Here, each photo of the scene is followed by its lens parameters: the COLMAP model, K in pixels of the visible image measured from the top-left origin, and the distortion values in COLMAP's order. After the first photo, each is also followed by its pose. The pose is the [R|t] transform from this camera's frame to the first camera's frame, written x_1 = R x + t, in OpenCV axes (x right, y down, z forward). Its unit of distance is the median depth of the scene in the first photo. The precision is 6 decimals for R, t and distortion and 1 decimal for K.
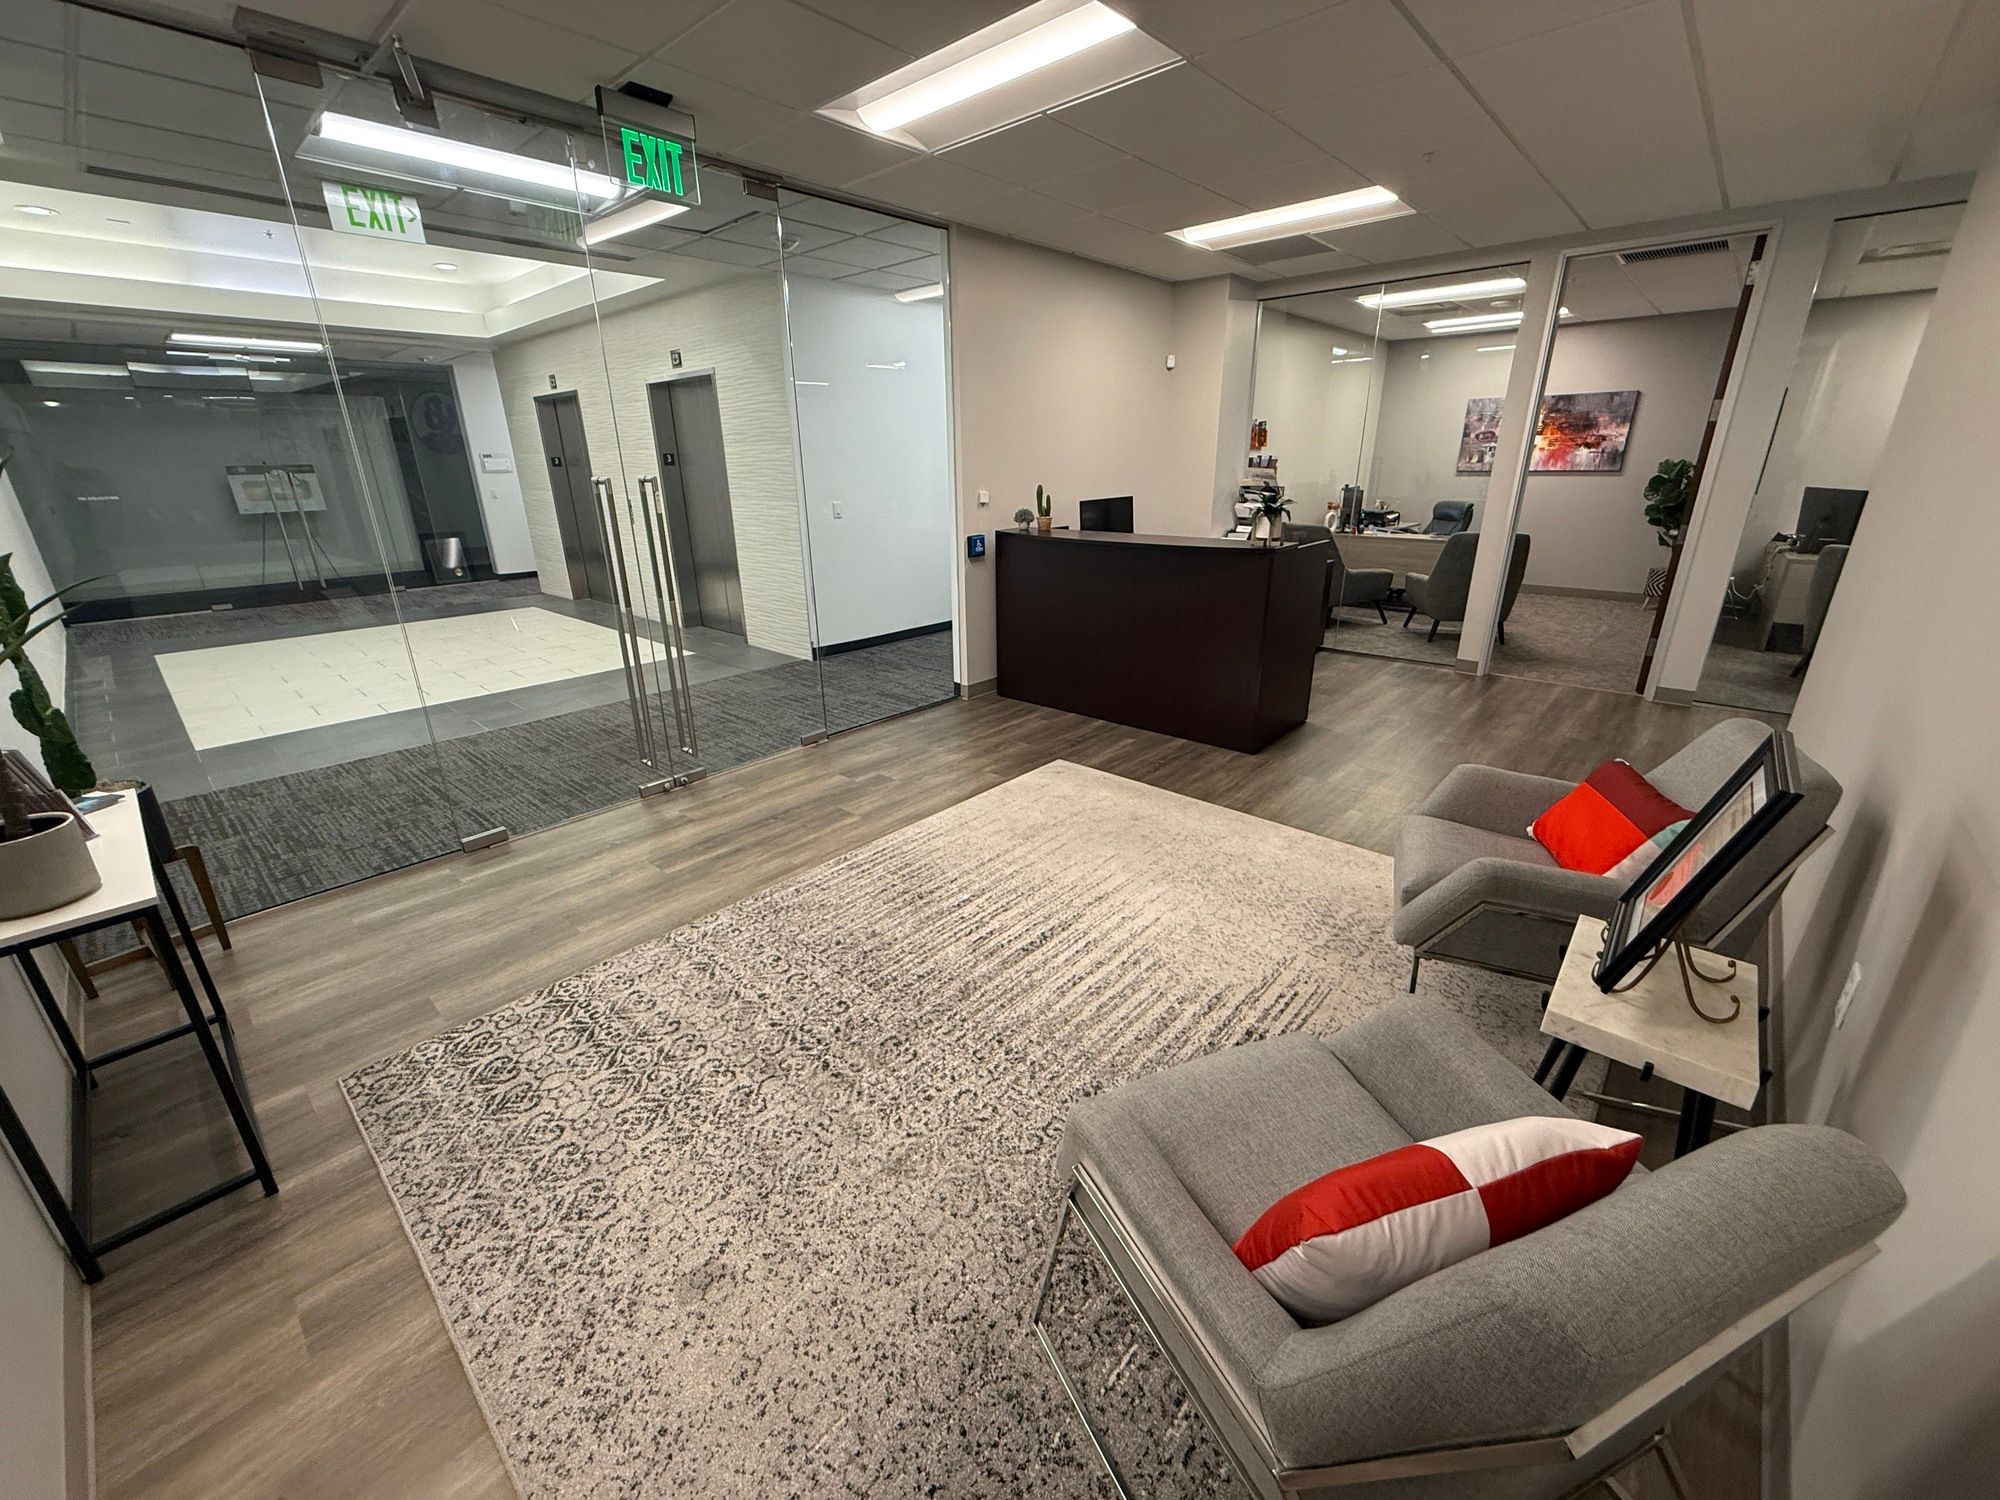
lens RADIAL K [[798.5, 0, 1002.3], [0, 798.5, 749.5], [0, 0, 1]] dist [-0.000827, -0.000103]
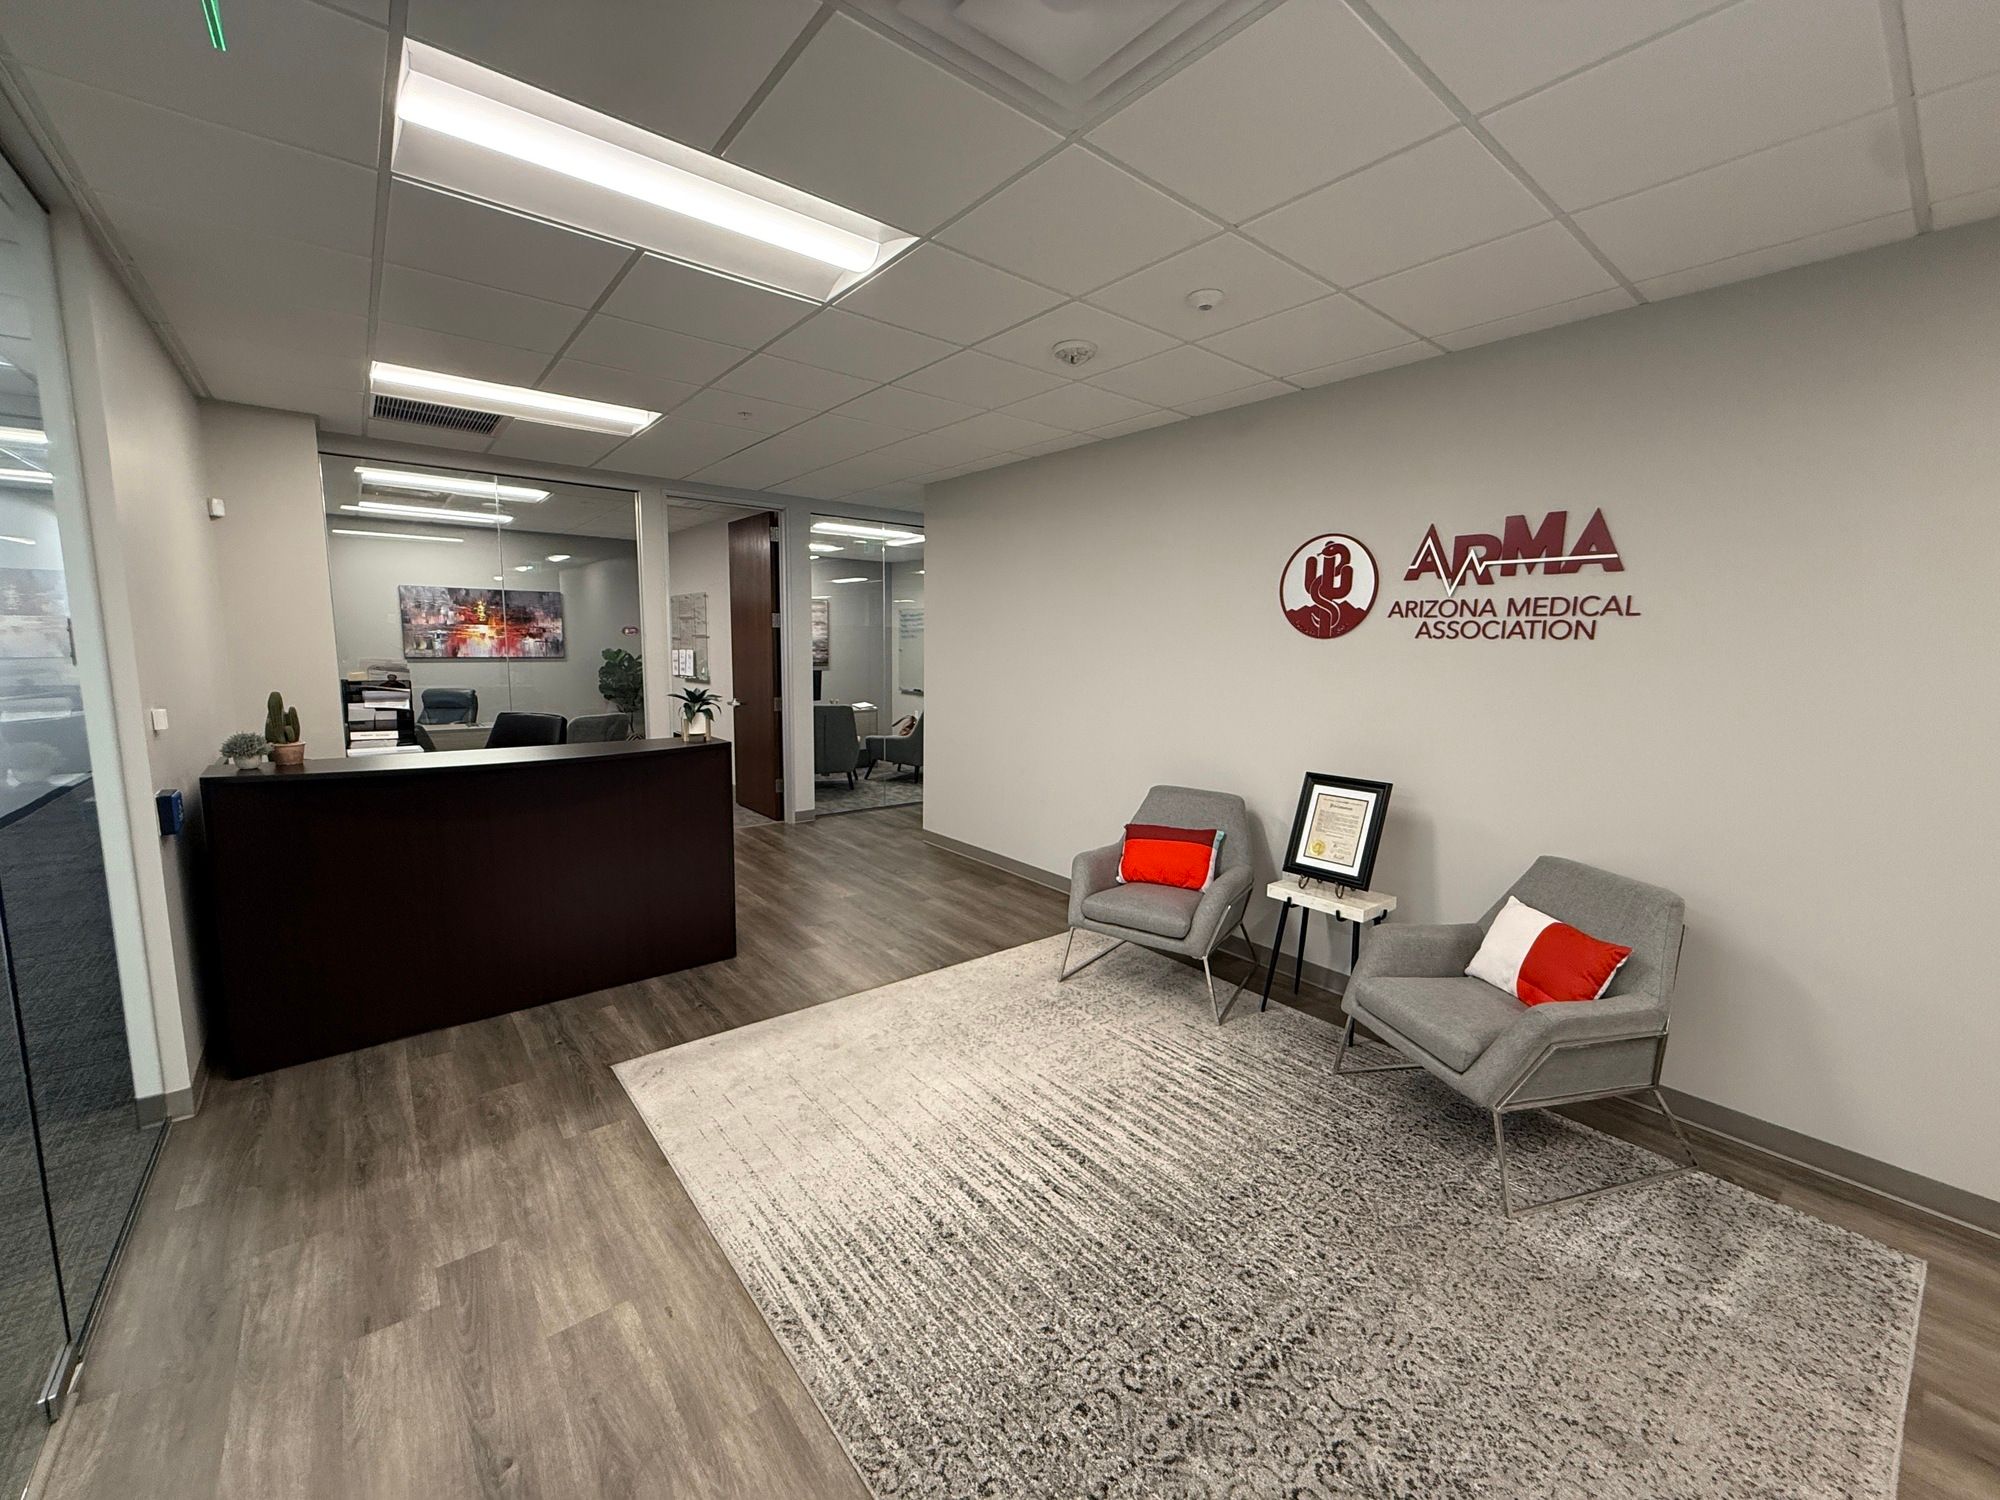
lens RADIAL K [[798.5, 0, 997.0], [0, 798.5, 746.8], [0, 0, 1]] dist [-0.000827, -0.000103]
pose [[0.155022, -0.114124, 0.981297, -0.505527], [0.322399, 0.944767, 0.058944, -0.176246], [-0.933824, 0.307232, 0.183253, 0.460675]]
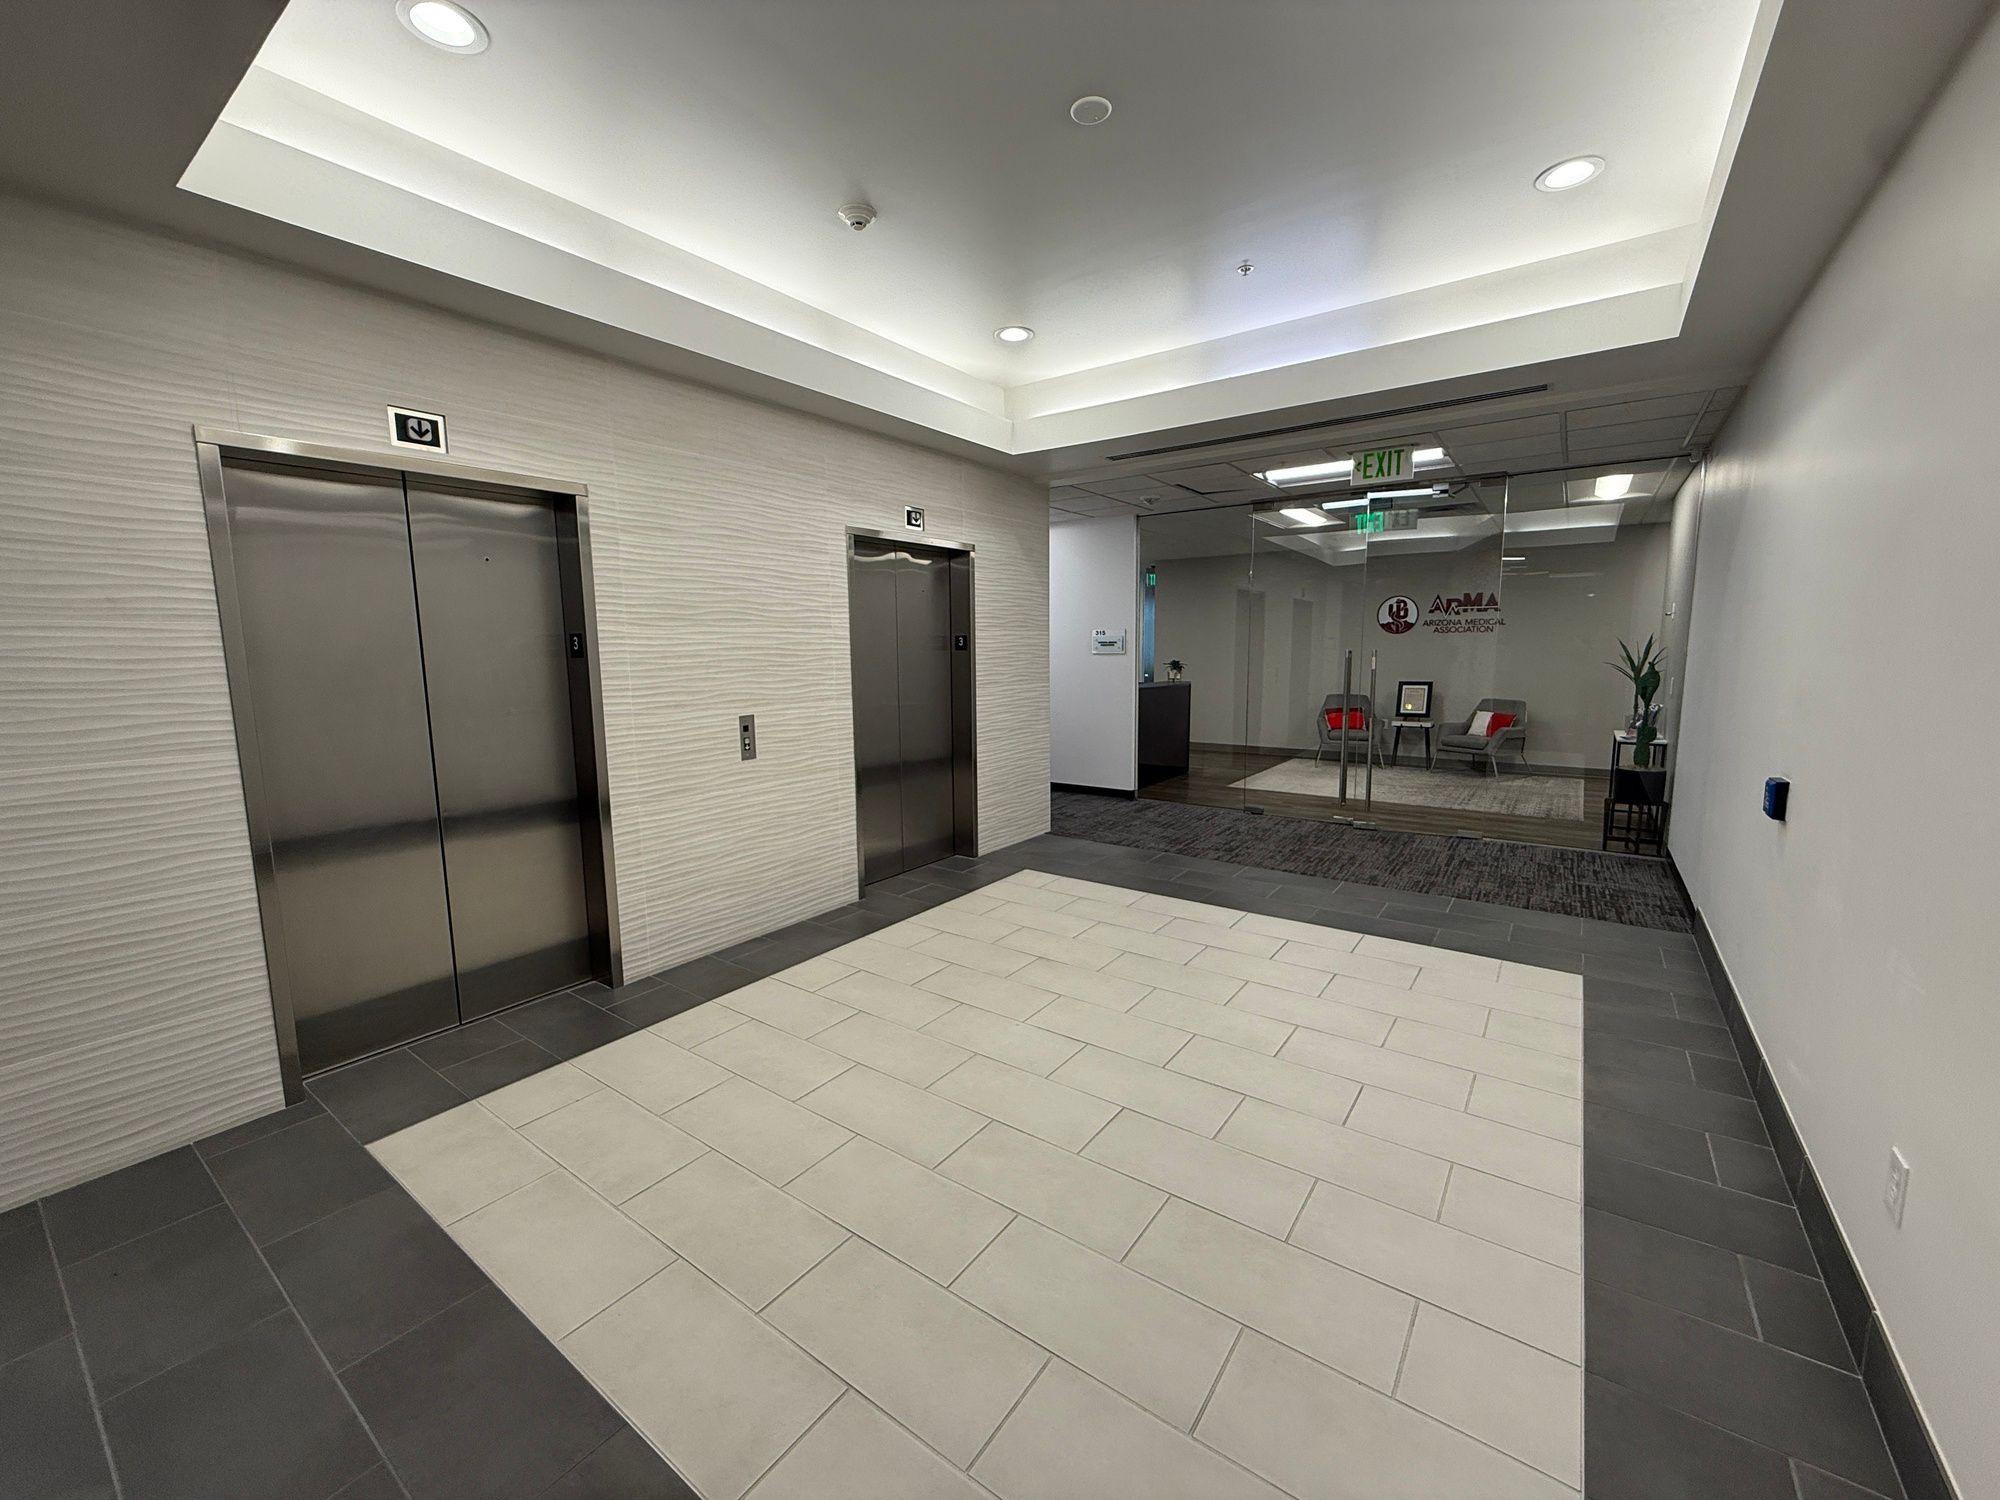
lens RADIAL K [[798.5, 0, 995.9], [0, 798.5, 756.2], [0, 0, 1]] dist [-0.000827, -0.000103]
pose [[-0.108856, -0.124084, 0.986283, -1.707449], [0.350145, 0.923804, 0.154870, -0.531276], [-0.930349, 0.362201, -0.057114, 1.511939]]
